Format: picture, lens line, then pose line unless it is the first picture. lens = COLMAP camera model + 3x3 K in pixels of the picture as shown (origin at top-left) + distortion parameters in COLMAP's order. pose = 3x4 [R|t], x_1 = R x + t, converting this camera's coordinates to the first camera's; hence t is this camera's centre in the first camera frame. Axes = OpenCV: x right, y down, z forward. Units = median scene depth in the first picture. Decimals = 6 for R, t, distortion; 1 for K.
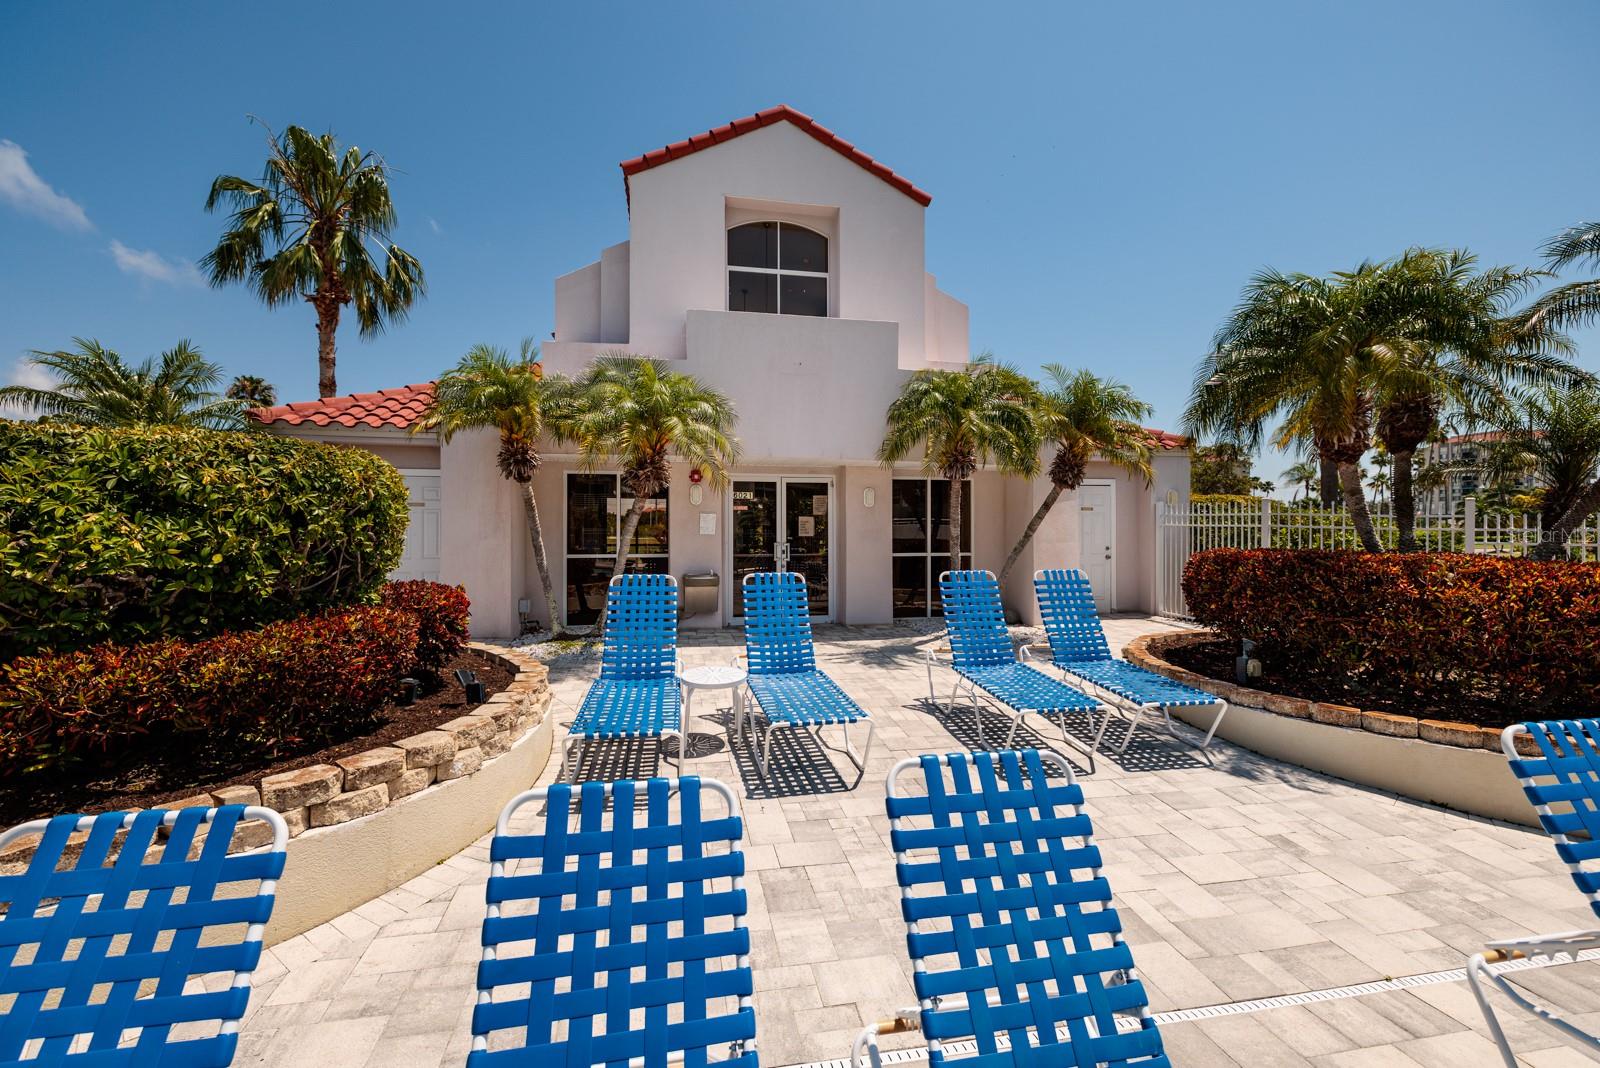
lens RADIAL K [[684.0, 0, 807.1], [0, 684.0, 531.2], [0, 0, 1]] dist [0.001906, -0.000349]
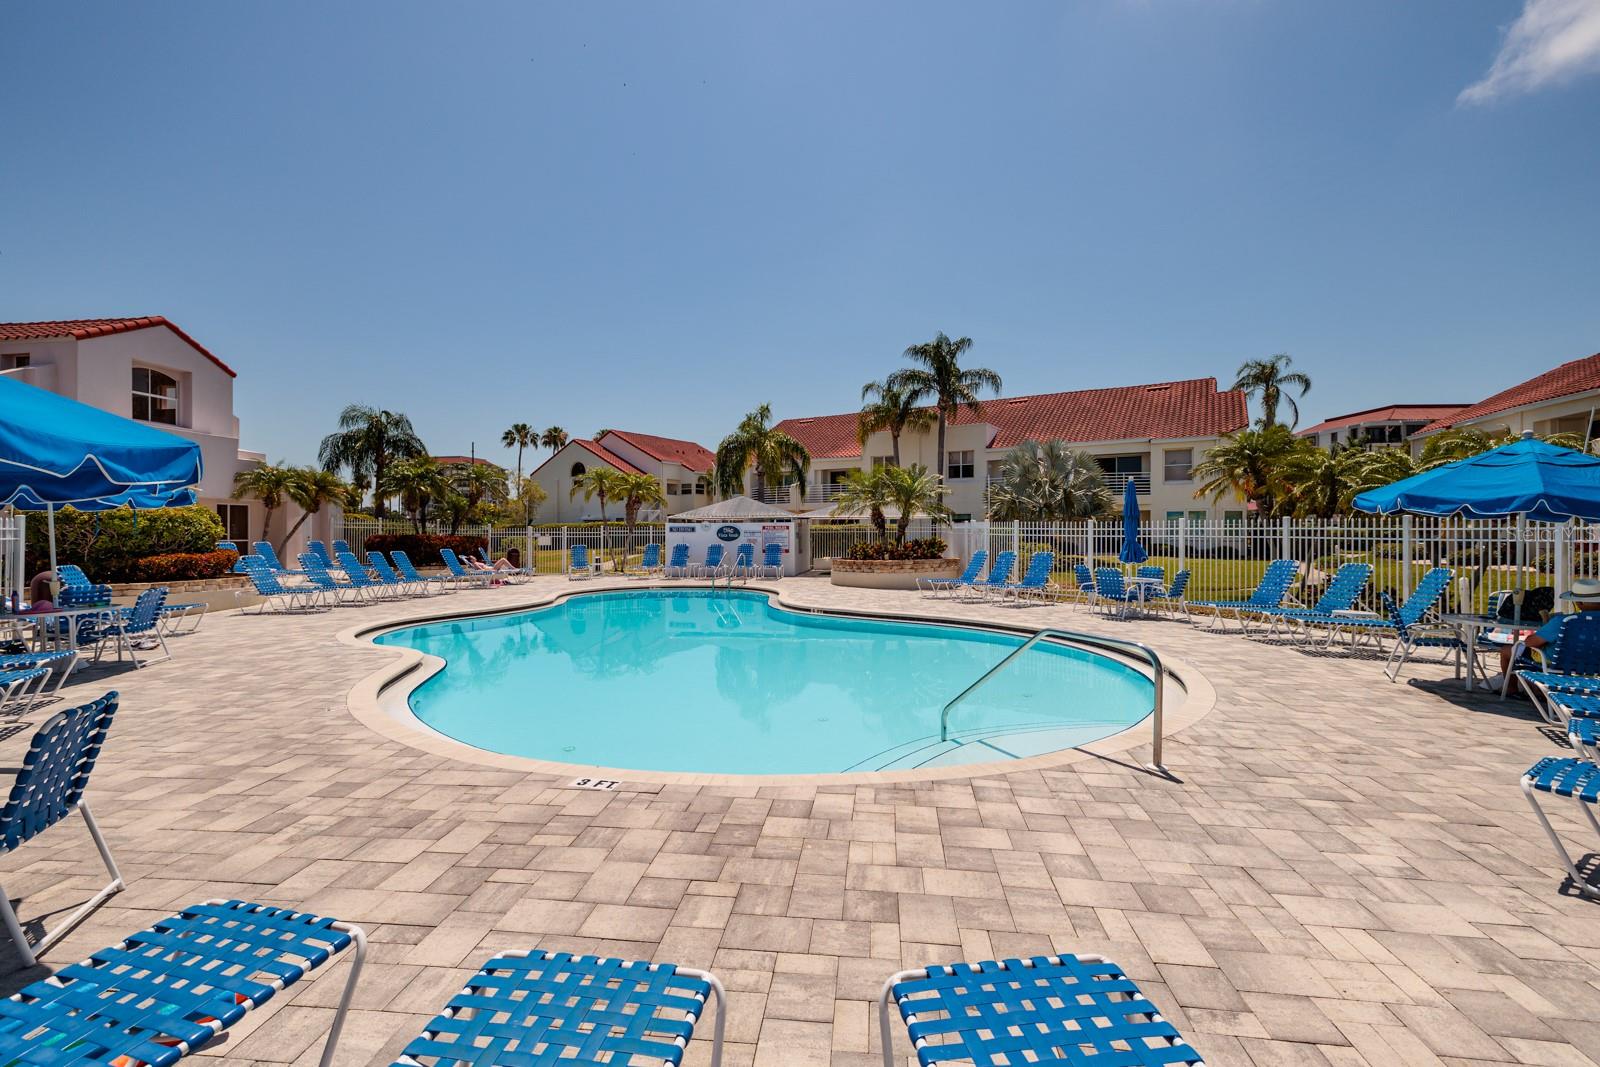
lens RADIAL K [[684.0, 0, 788.6], [0, 684.0, 529.5], [0, 0, 1]] dist [0.001906, -0.000349]
pose [[0.323021, -0.001412, 0.946391, -1.335871], [-0.002676, 0.999994, 0.002405, -0.008764], [-0.946388, -0.003309, 0.323015, -1.382740]]
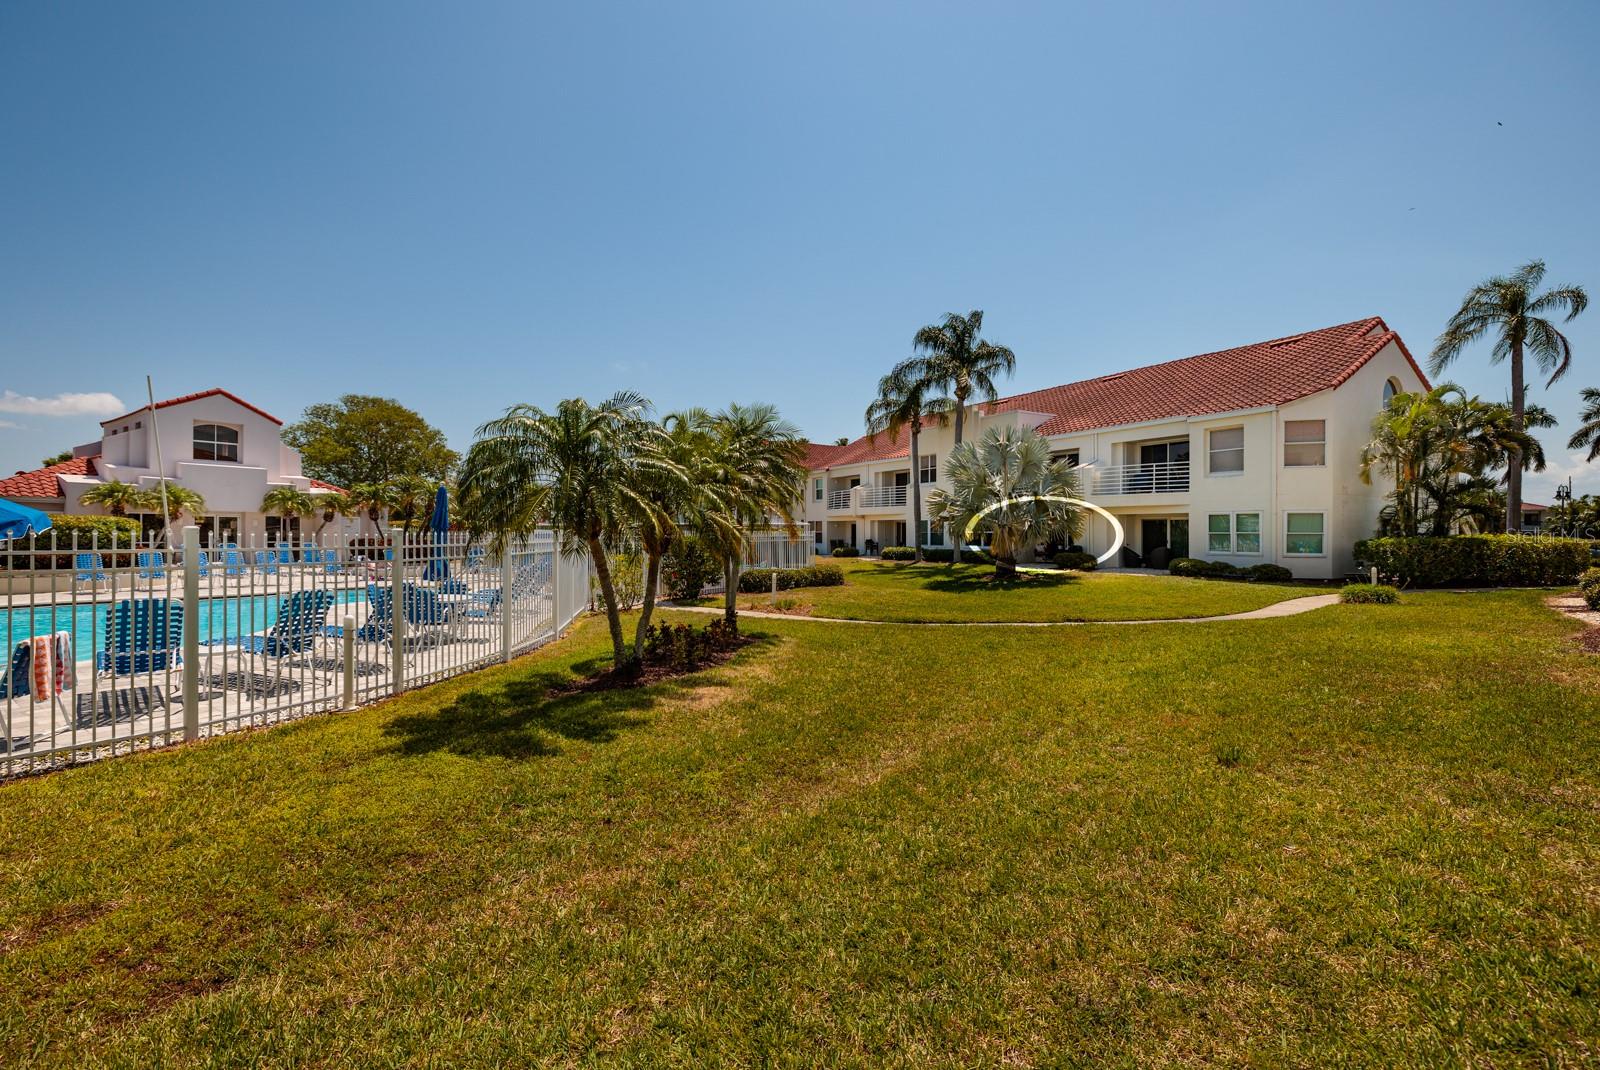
lens RADIAL K [[684.0, 0, 812.4], [0, 684.0, 529.6], [0, 0, 1]] dist [0.001906, -0.000349]
pose [[0.724322, 0.006328, 0.689432, -0.210835], [-0.007187, 0.999973, -0.001628, -0.032694], [-0.689424, -0.003776, 0.724348, -2.855913]]
